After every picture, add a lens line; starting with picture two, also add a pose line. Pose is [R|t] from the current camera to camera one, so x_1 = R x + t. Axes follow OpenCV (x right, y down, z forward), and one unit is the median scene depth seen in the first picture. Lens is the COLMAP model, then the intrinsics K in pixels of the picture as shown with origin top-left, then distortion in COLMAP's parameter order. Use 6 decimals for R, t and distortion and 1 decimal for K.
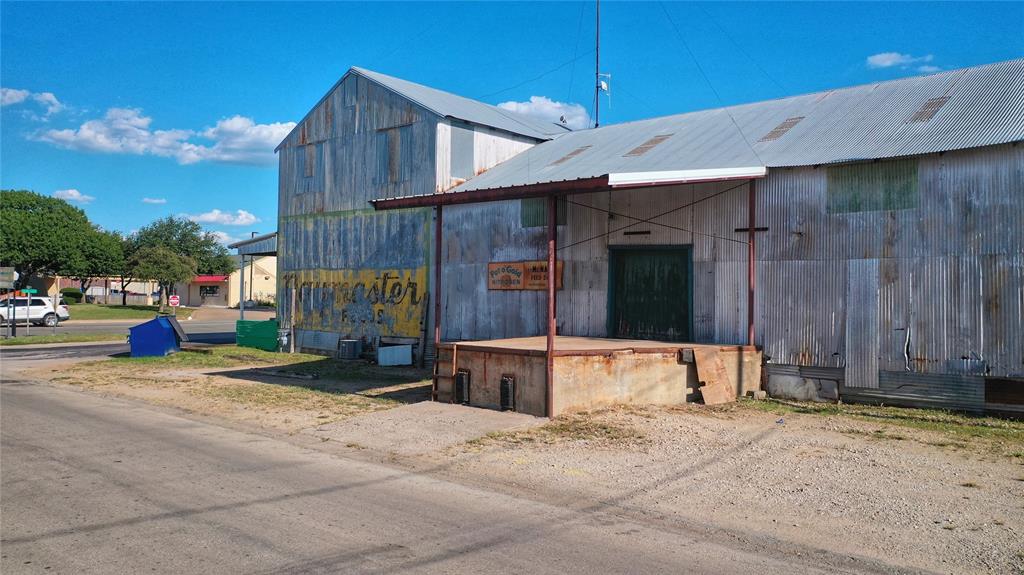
lens RADIAL K [[794.7, 0, 512.0], [0, 794.7, 287.5], [0, 0, 1]] dist [0.003522, -0.004068]
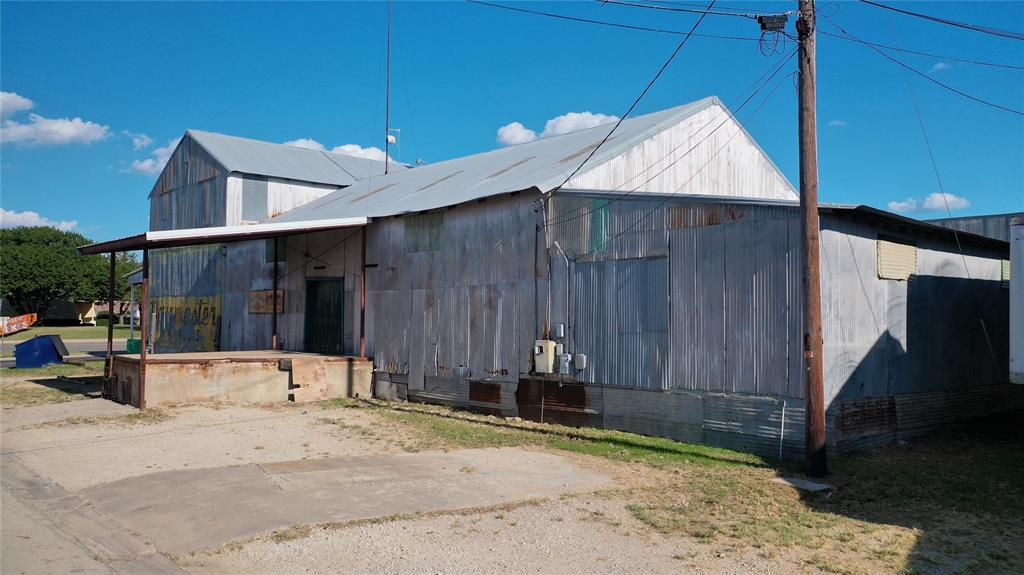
lens RADIAL K [[794.7, 0, 512.0], [0, 794.7, 287.5], [0, 0, 1]] dist [0.003522, -0.004068]
pose [[0.993925, -0.008940, -0.109699, 0.675633], [0.006265, 0.999675, -0.024697, -0.005393], [0.109884, 0.023860, 0.993658, -0.237064]]
